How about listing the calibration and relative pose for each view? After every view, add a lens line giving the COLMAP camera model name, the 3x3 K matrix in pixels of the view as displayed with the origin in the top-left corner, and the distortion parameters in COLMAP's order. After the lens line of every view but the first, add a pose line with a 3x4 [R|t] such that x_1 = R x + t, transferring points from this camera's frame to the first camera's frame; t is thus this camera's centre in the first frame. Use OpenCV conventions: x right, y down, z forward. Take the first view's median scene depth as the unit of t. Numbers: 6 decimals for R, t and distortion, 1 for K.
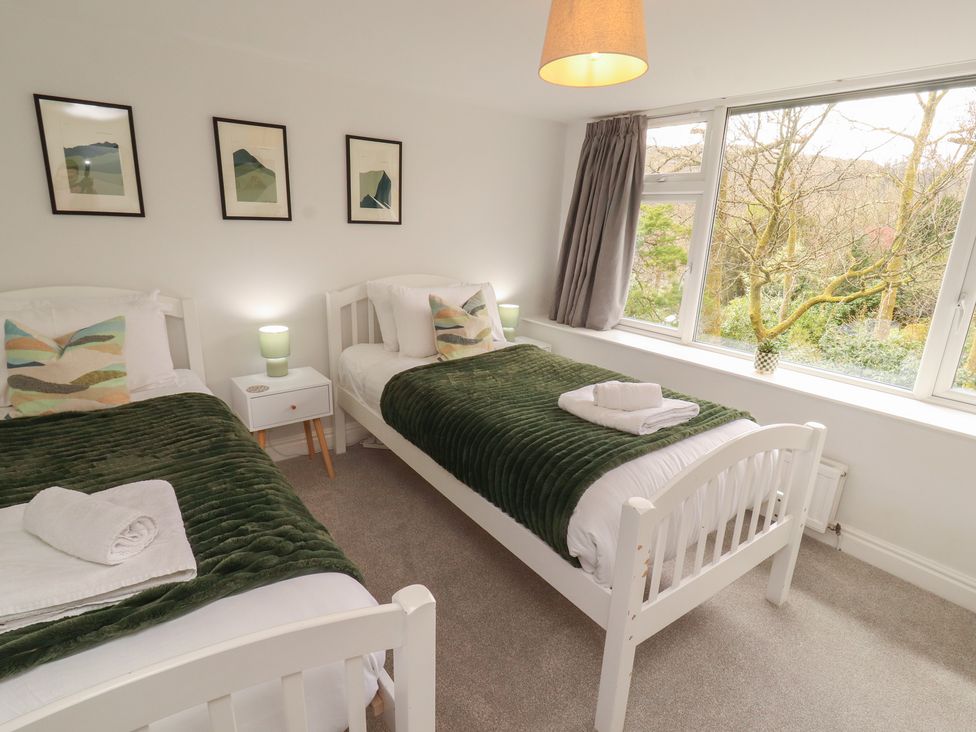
lens RADIAL K [[512.1, 0, 483.8], [0, 512.1, 369.7], [0, 0, 1]] dist [0.001273, -0.014898]
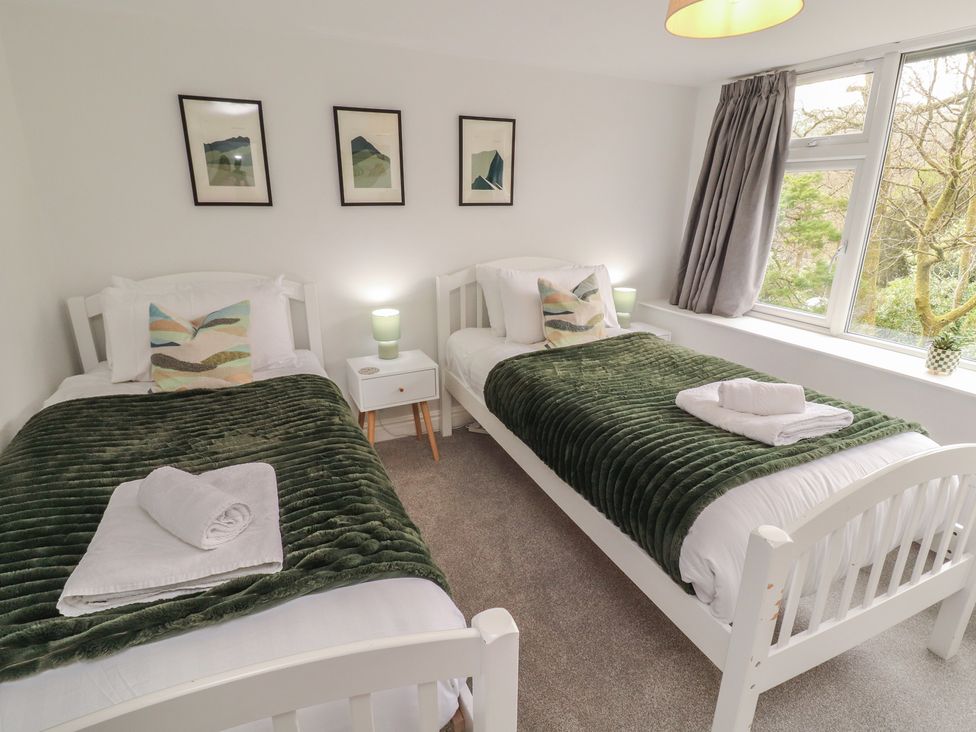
lens RADIAL K [[509.8, 0, 486.3], [0, 509.8, 362.5], [0, 0, 1]] dist [-0.001668, -0.013254]
pose [[0.976068, 0.033586, -0.214857, 0.008883], [-0.028402, 0.999227, 0.027171, -0.013188], [0.215604, -0.020418, 0.976267, 0.047827]]
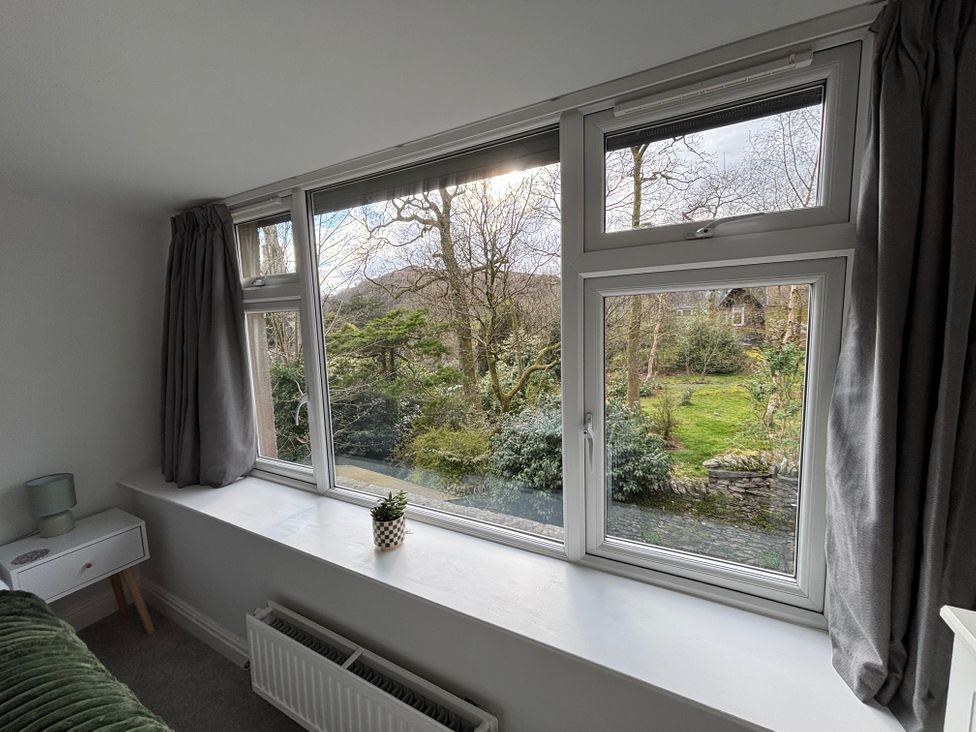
lens RADIAL K [[395.5, 0, 486.1], [0, 395.5, 368.0], [0, 0, 1]] dist [-0.002521, 0.000058]
pose [[0.902444, -0.111027, 0.416254, 0.477470], [0.177622, 0.976164, -0.124715, -0.139120], [-0.392486, 0.186484, 0.900655, 0.434458]]
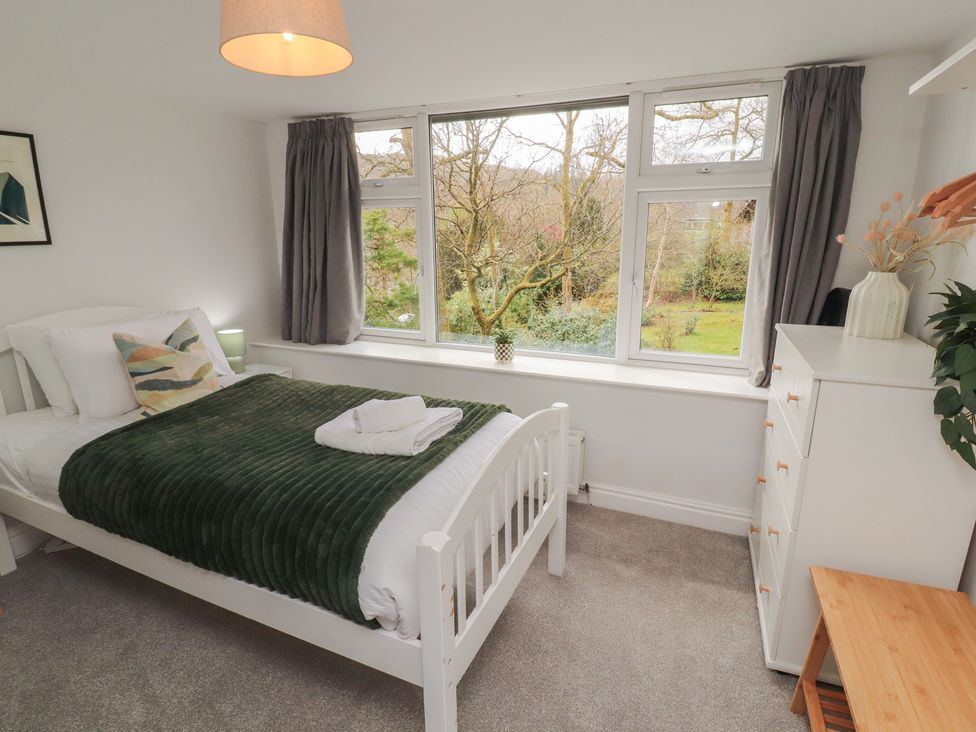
lens RADIAL K [[511.4, 0, 491.8], [0, 511.4, 362.1], [0, 0, 1]] dist [0.000912, -0.014064]
pose [[0.859365, -0.164427, 0.484206, 0.003962], [0.175914, 0.984160, 0.021991, -0.022521], [-0.480152, 0.066281, 0.874678, 0.071695]]
